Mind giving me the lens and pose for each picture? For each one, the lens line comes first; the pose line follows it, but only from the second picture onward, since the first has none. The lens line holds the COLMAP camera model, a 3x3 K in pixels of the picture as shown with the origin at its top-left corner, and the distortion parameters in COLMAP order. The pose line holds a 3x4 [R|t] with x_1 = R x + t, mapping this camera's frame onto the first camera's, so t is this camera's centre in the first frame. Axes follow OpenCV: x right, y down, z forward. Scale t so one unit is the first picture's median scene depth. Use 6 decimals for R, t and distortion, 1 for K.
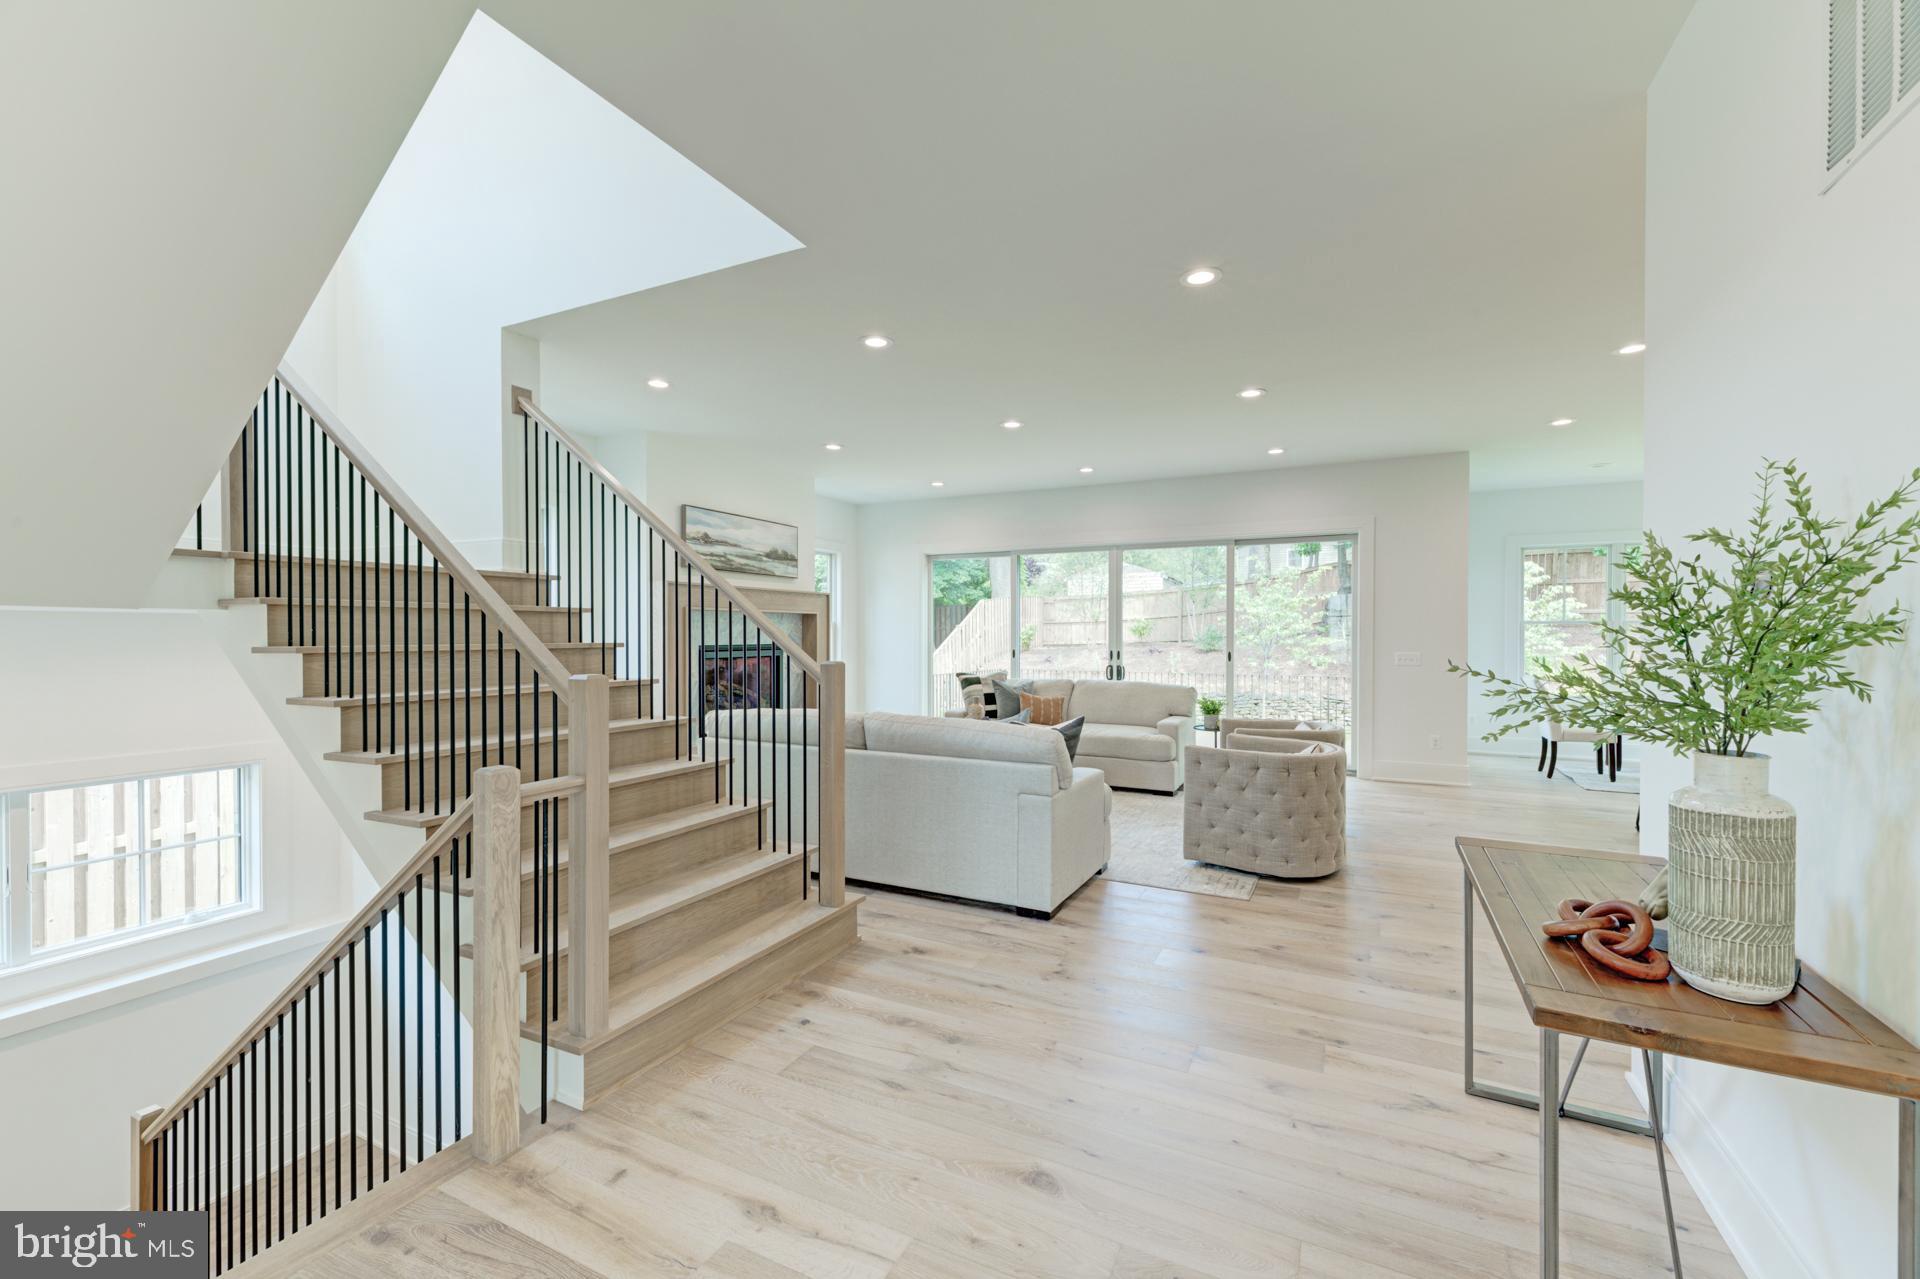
lens RADIAL K [[794.5, 0, 954.7], [0, 794.5, 640.8], [0, 0, 1]] dist [0.012086, -0.001193]
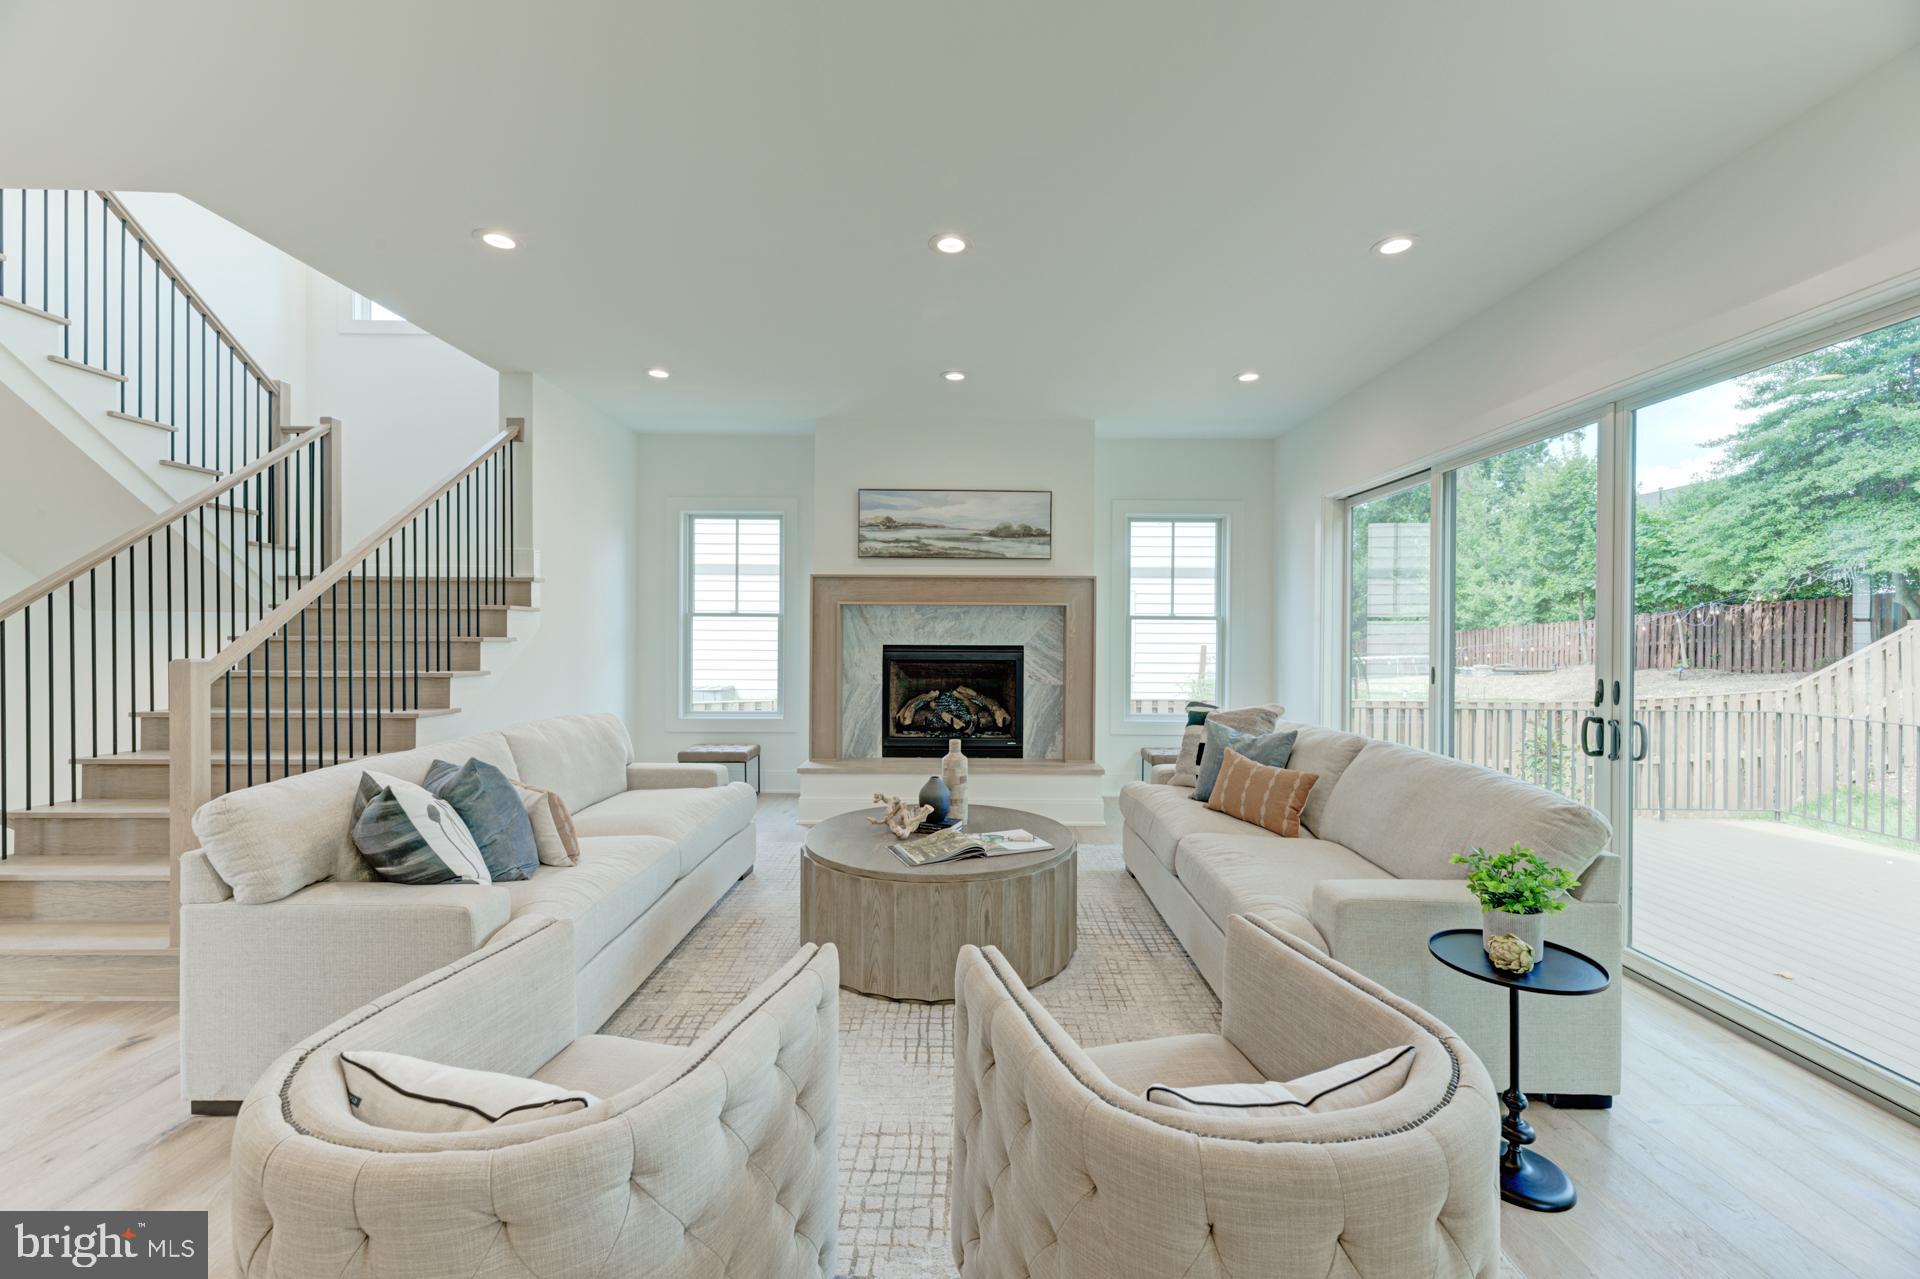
lens RADIAL K [[794.5, 0, 986.8], [0, 794.5, 638.7], [0, 0, 1]] dist [0.012086, -0.001193]
pose [[0.442345, -0.011050, -0.896777, 0.461046], [-0.013713, 0.999724, -0.019083, 0.010557], [0.896740, 0.020739, 0.442071, 0.652304]]
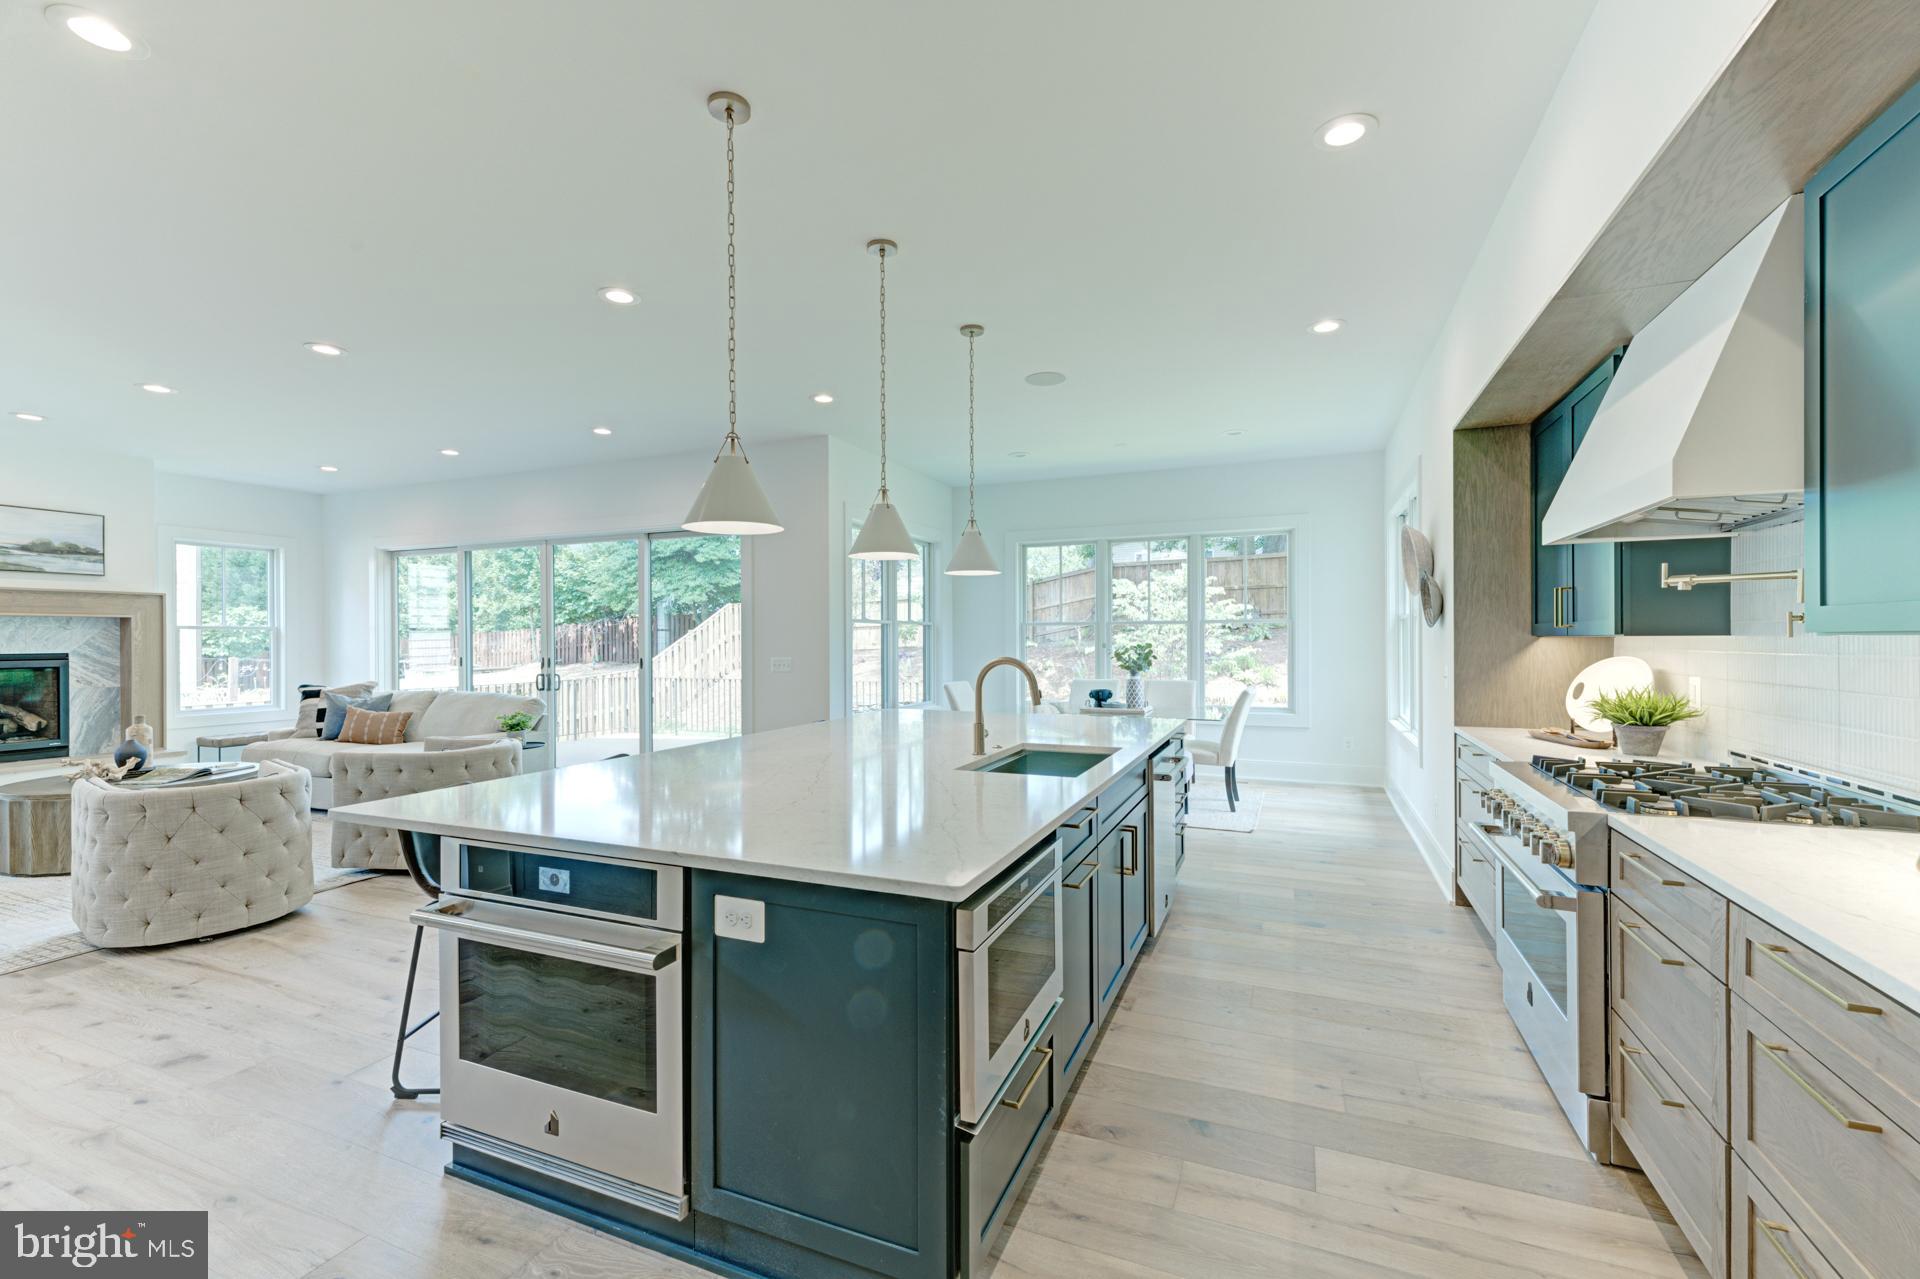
lens RADIAL K [[794.5, 0, 967.2], [0, 794.5, 638.1], [0, 0, 1]] dist [0.012086, -0.001193]
pose [[0.999280, -0.026136, 0.027521, 0.719292], [0.026666, 0.999462, -0.019073, 0.028223], [-0.027008, 0.019793, 0.999439, 0.137231]]
